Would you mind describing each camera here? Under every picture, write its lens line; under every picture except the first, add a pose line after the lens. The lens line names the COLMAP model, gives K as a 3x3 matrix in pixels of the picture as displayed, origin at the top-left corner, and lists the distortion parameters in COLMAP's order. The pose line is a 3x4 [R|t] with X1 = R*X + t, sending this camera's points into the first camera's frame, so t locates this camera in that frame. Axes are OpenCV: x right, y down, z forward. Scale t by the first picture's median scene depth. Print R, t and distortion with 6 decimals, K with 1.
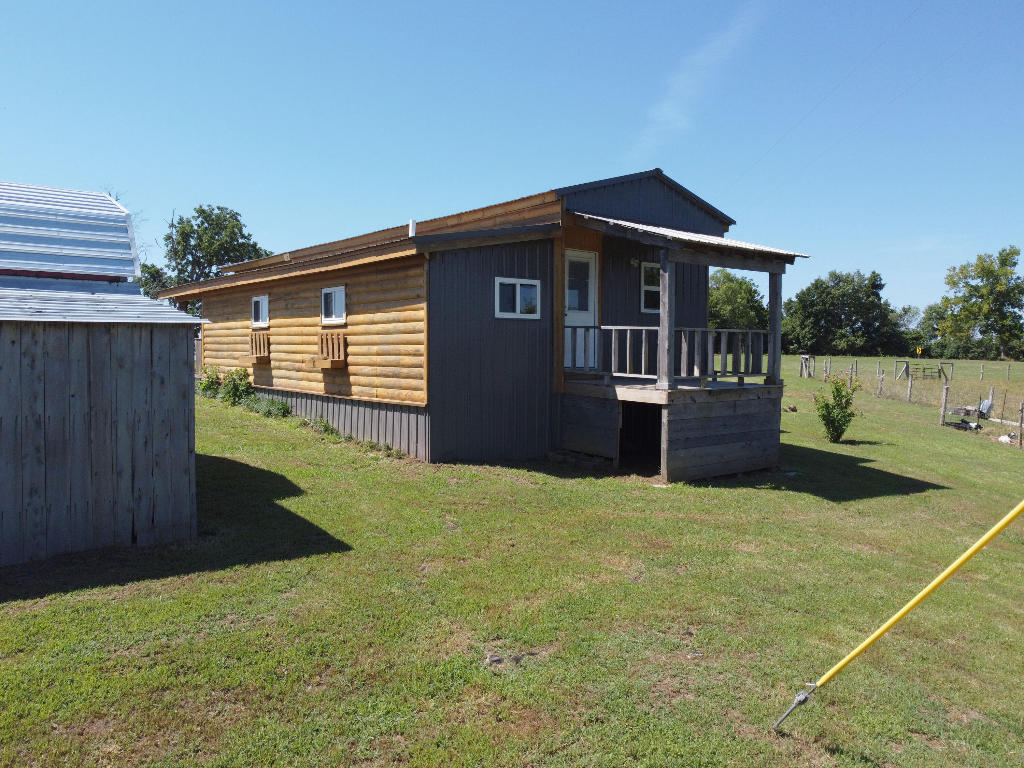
lens RADIAL K [[774.7, 0, 511.9], [0, 774.7, 381.4], [0, 0, 1]] dist [0.001946, -0.005008]
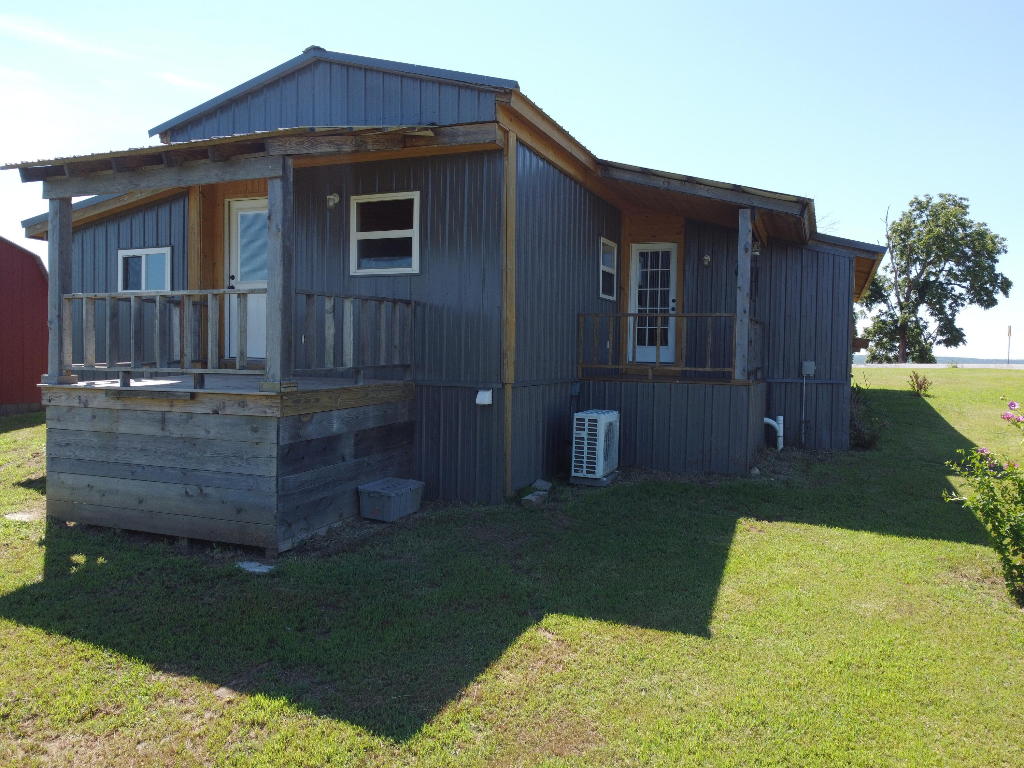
lens RADIAL K [[774.7, 0, 511.9], [0, 774.7, 381.4], [0, 0, 1]] dist [0.001946, -0.005008]
pose [[0.468949, 0.028642, -0.882761, 0.920441], [-0.043678, 0.999003, 0.009210, -0.014624], [0.882145, 0.034238, 0.469732, 0.944848]]
